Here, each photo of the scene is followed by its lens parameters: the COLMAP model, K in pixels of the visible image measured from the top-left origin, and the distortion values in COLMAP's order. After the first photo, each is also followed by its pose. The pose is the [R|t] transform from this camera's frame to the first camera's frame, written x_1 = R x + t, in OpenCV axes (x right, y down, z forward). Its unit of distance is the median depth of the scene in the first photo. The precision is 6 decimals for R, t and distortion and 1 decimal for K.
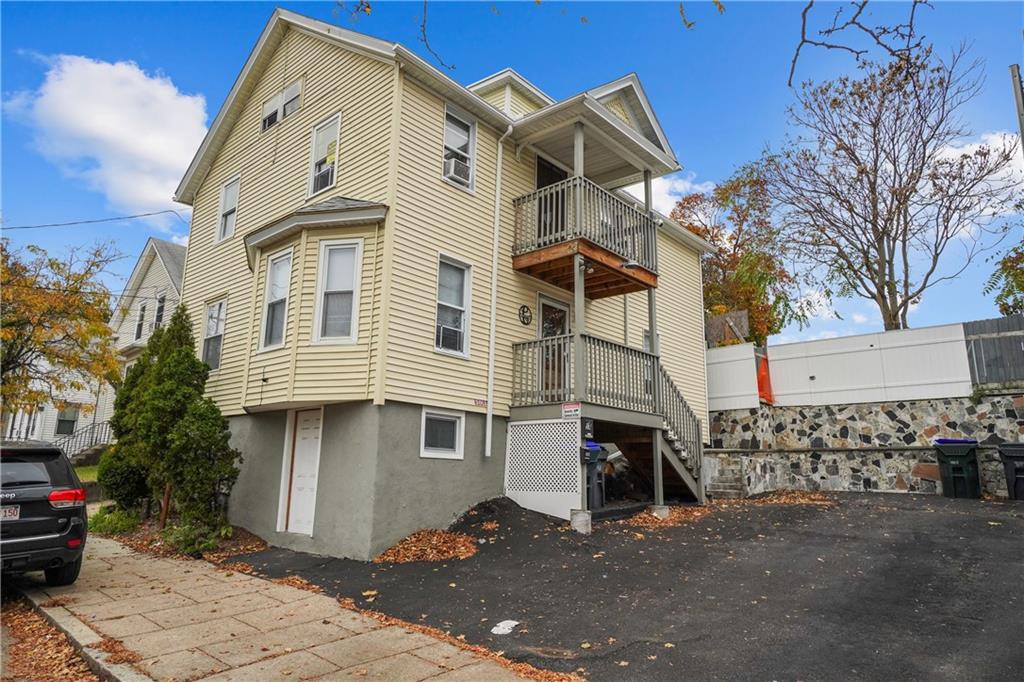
lens RADIAL K [[646.0, 0, 512.2], [0, 646.0, 343.0], [0, 0, 1]] dist [-0.000126, -0.000413]
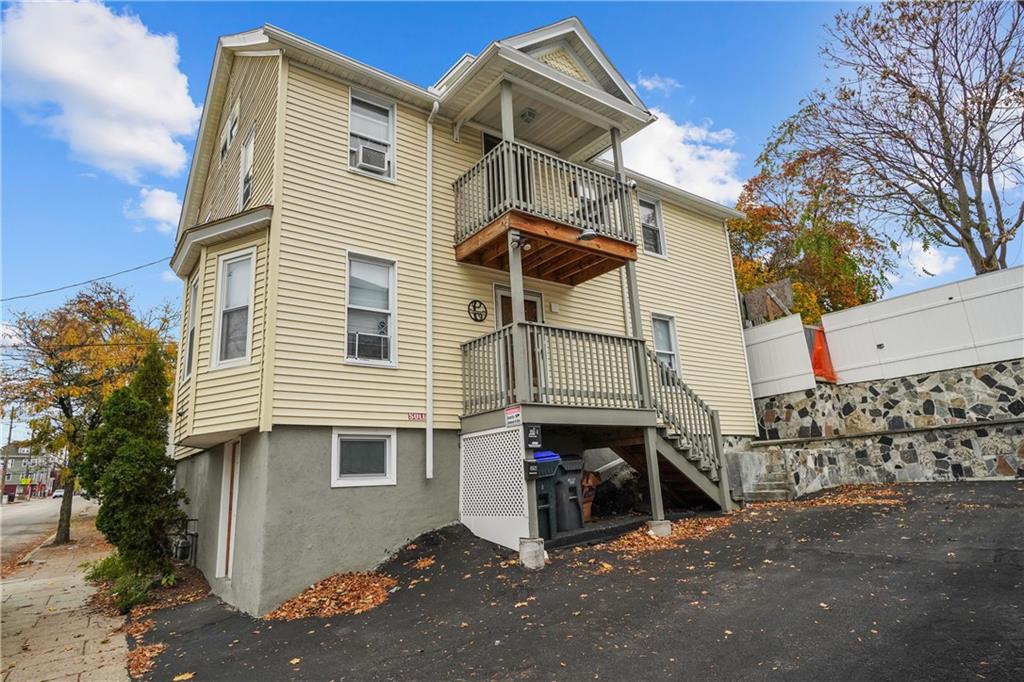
lens RADIAL K [[588.8, 0, 512.0], [0, 588.8, 341.0], [0, 0, 1]] dist [-0.000284, 0.000806]
pose [[0.973911, -0.117437, -0.194179, 0.215853], [0.112221, 0.992968, -0.037683, 0.032693], [0.197239, 0.014909, 0.980242, 0.227140]]
